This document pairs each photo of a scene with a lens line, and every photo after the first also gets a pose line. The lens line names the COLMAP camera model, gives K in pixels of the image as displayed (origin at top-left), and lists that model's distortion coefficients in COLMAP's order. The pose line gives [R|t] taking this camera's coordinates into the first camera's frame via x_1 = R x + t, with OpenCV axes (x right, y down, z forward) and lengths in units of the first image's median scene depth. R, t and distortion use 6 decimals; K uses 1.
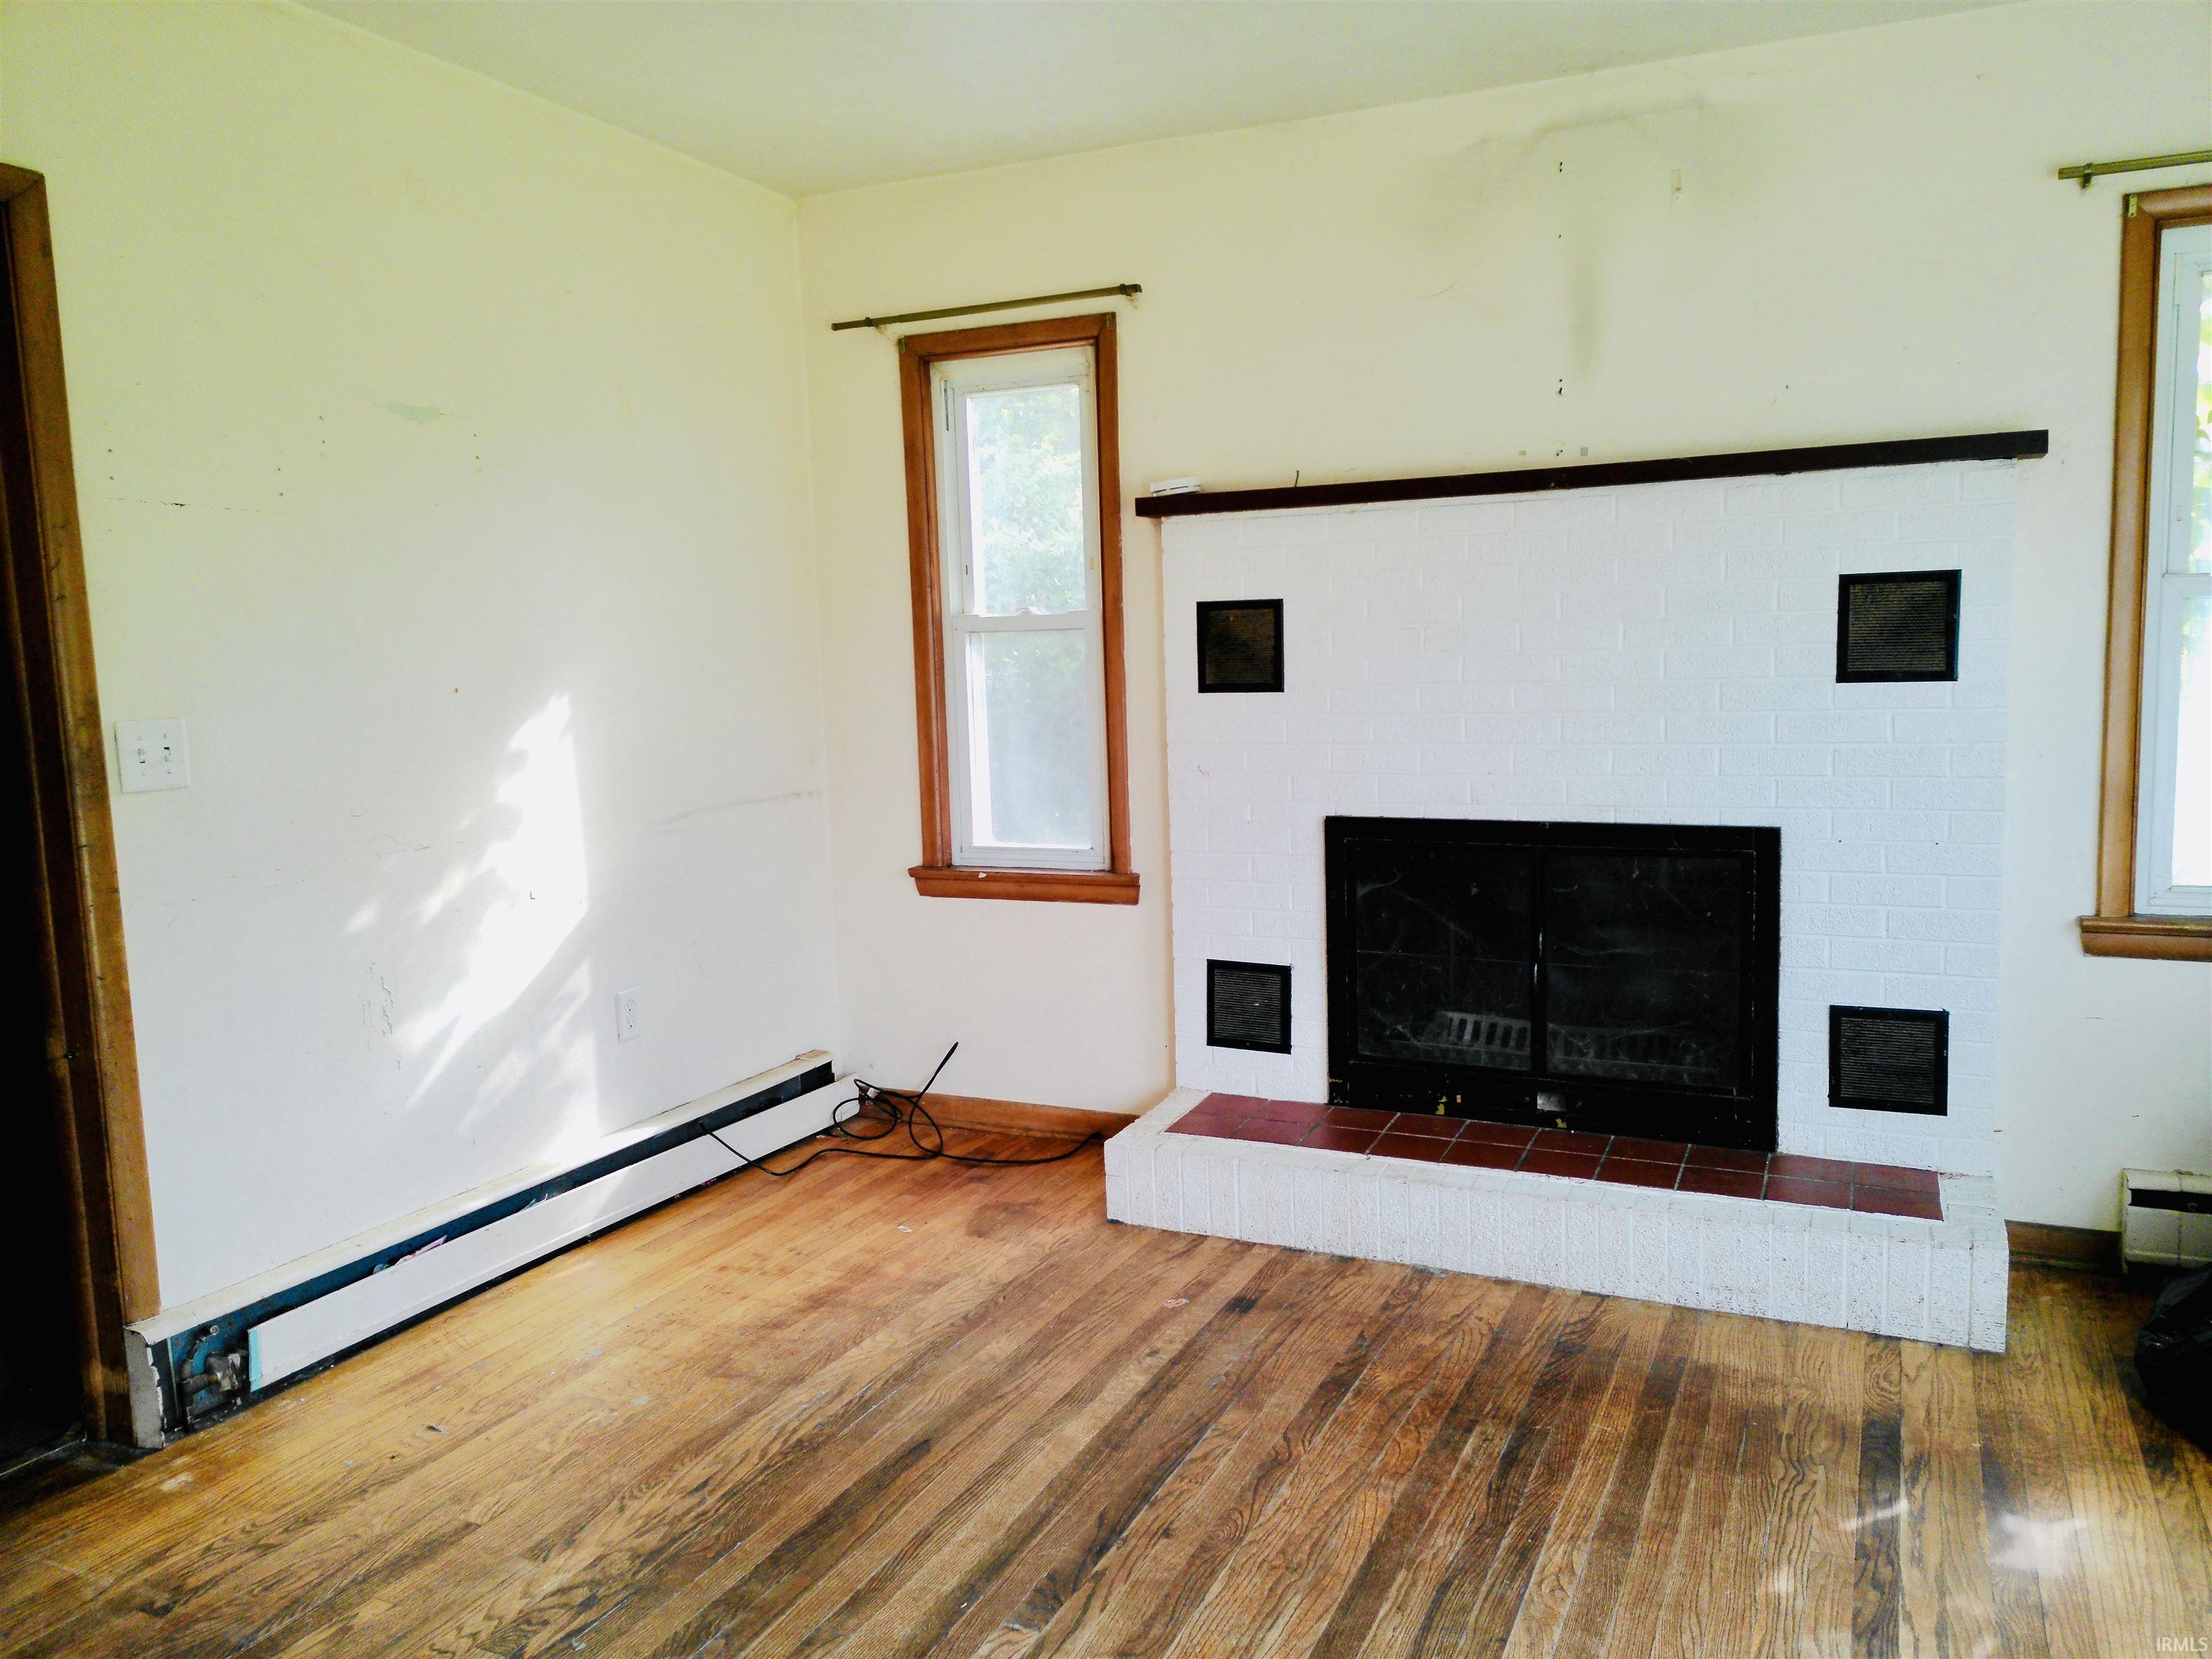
lens RADIAL K [[1682.3, 0, 1106.0], [0, 1682.3, 829.5], [0, 0, 1]] dist [0.097096, -0.132329]
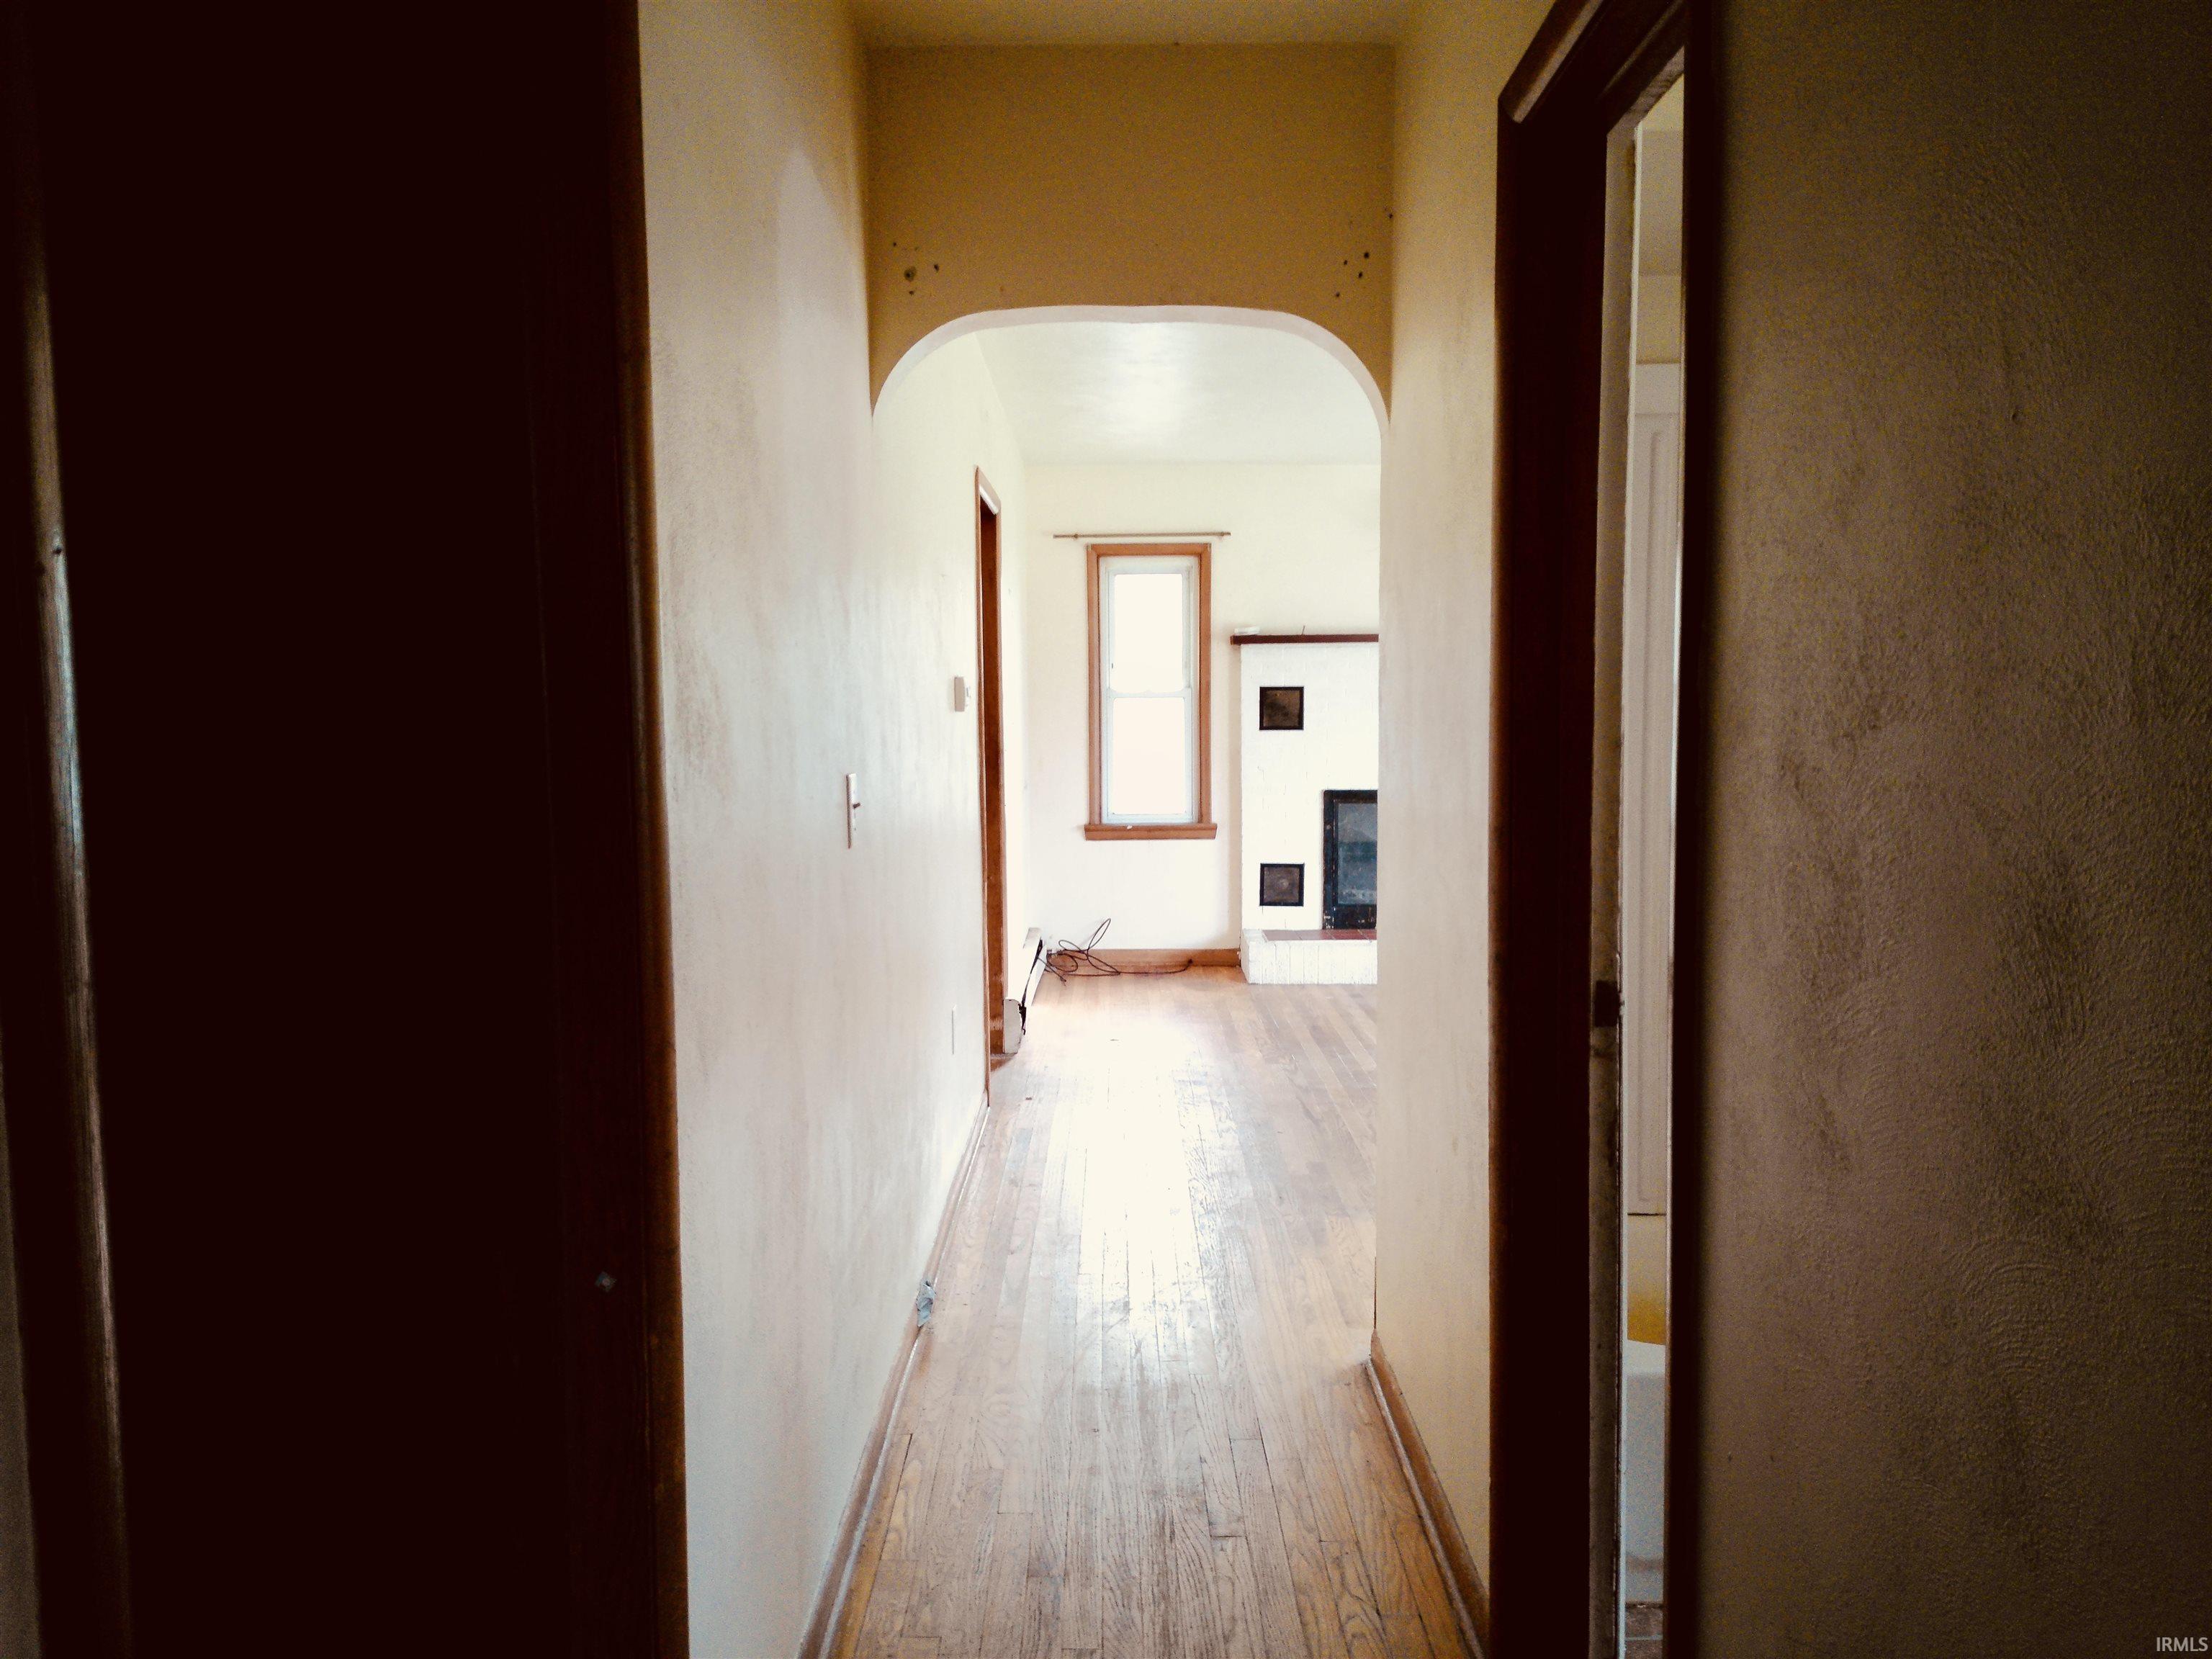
lens RADIAL K [[1682.3, 0, 1106.0], [0, 1682.3, 829.5], [0, 0, 1]] dist [0.097096, -0.132329]
pose [[0.902911, -0.021671, 0.429281, -0.958742], [0.033716, 0.999222, -0.020472, 0.071112], [-0.428503, 0.032958, 0.902939, -0.732936]]
